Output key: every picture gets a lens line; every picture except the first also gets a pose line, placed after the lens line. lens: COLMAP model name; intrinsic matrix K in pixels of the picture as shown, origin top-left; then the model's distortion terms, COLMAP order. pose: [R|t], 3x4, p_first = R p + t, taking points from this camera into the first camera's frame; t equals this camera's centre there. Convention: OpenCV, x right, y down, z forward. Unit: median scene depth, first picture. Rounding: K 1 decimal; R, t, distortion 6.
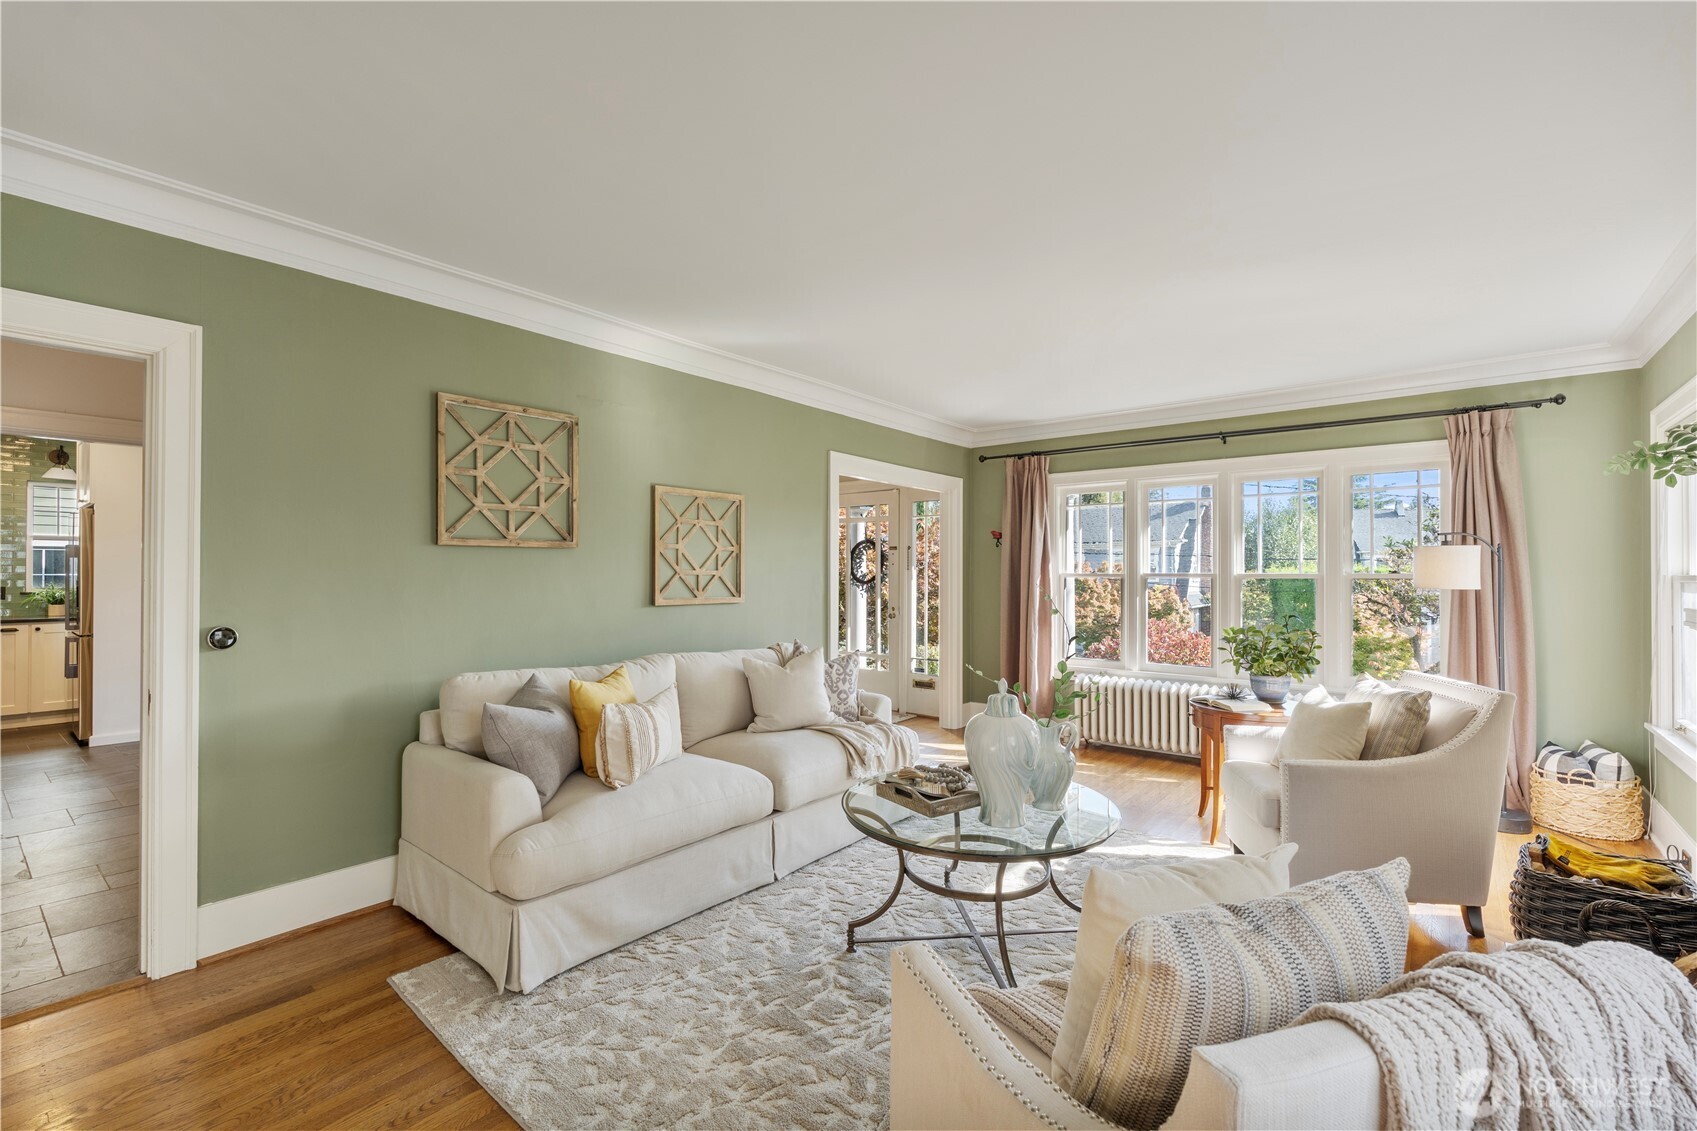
lens RADIAL K [[752.7, 0, 851.6], [0, 752.7, 568.2], [0, 0, 1]] dist [-0.001121, -0.000118]
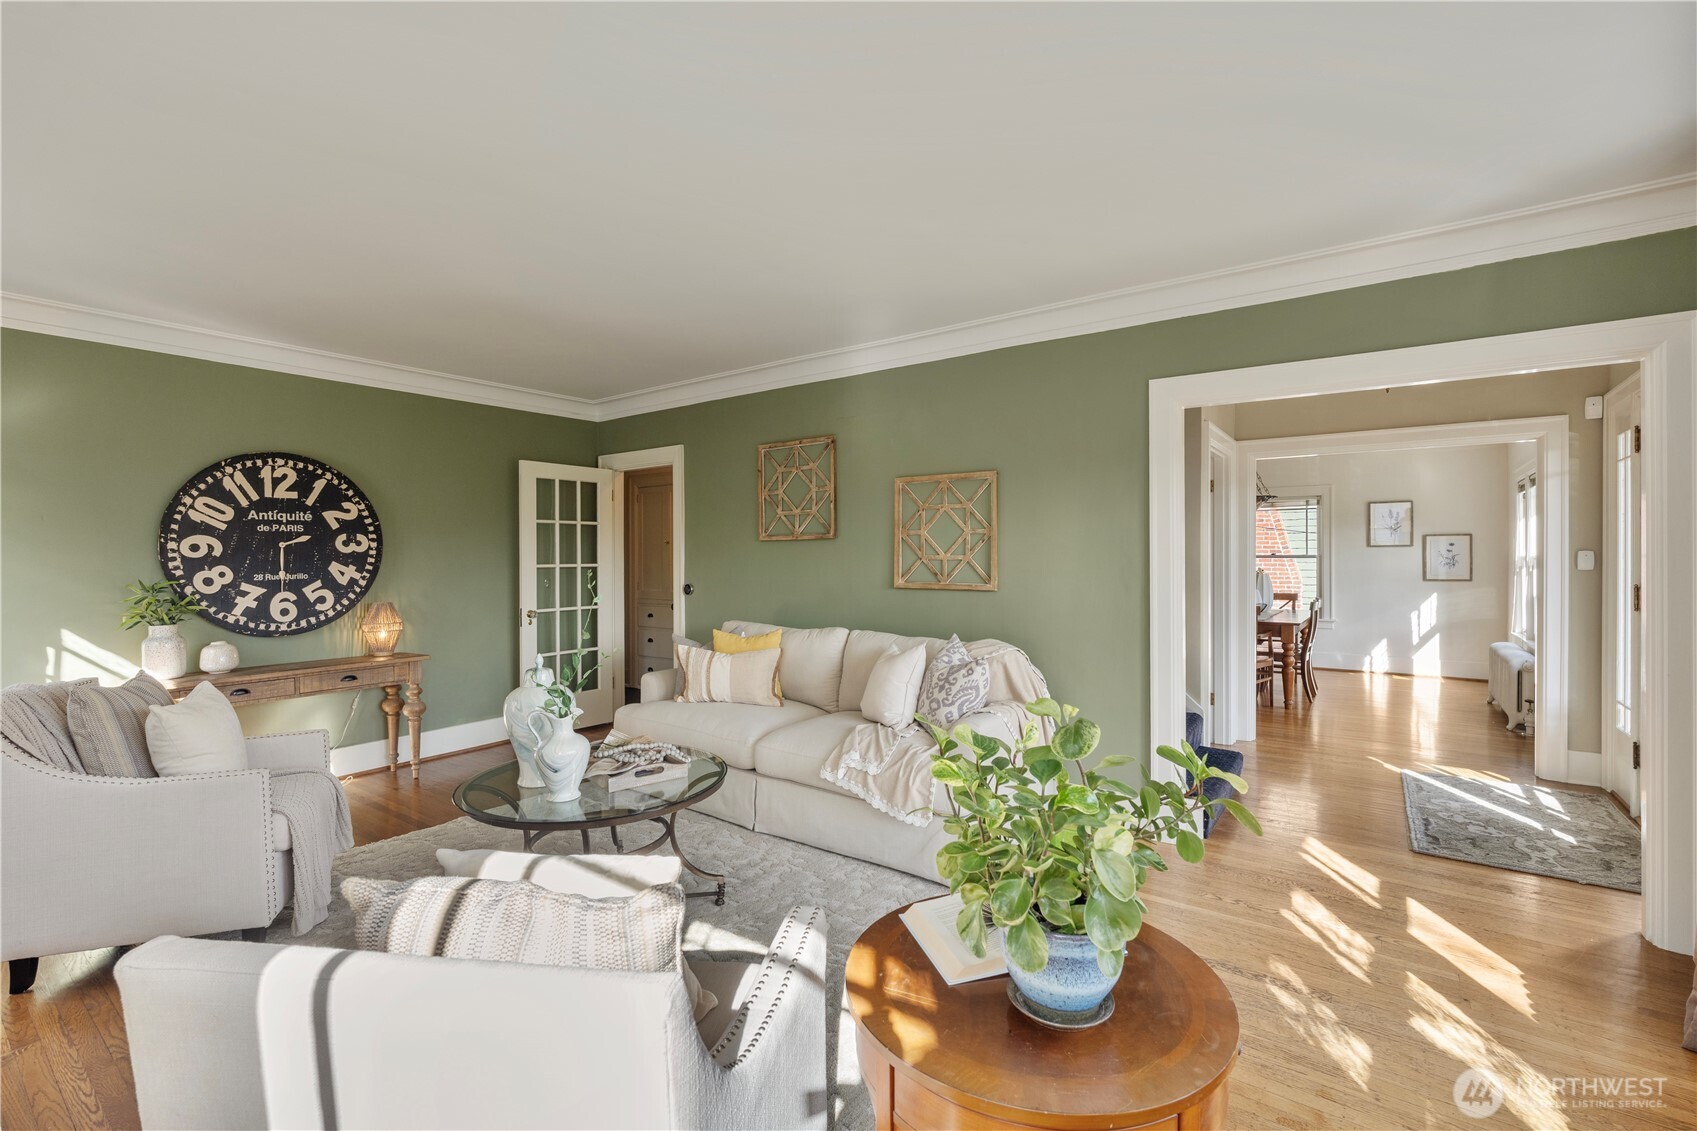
lens RADIAL K [[752.7, 0, 852.3], [0, 752.7, 560.2], [0, 0, 1]] dist [-0.001121, -0.000118]
pose [[0.032004, 0.005004, -0.999475, 0.795005], [0.008500, 0.999950, 0.005279, 0.003242], [0.999452, -0.008665, 0.031960, 0.857719]]
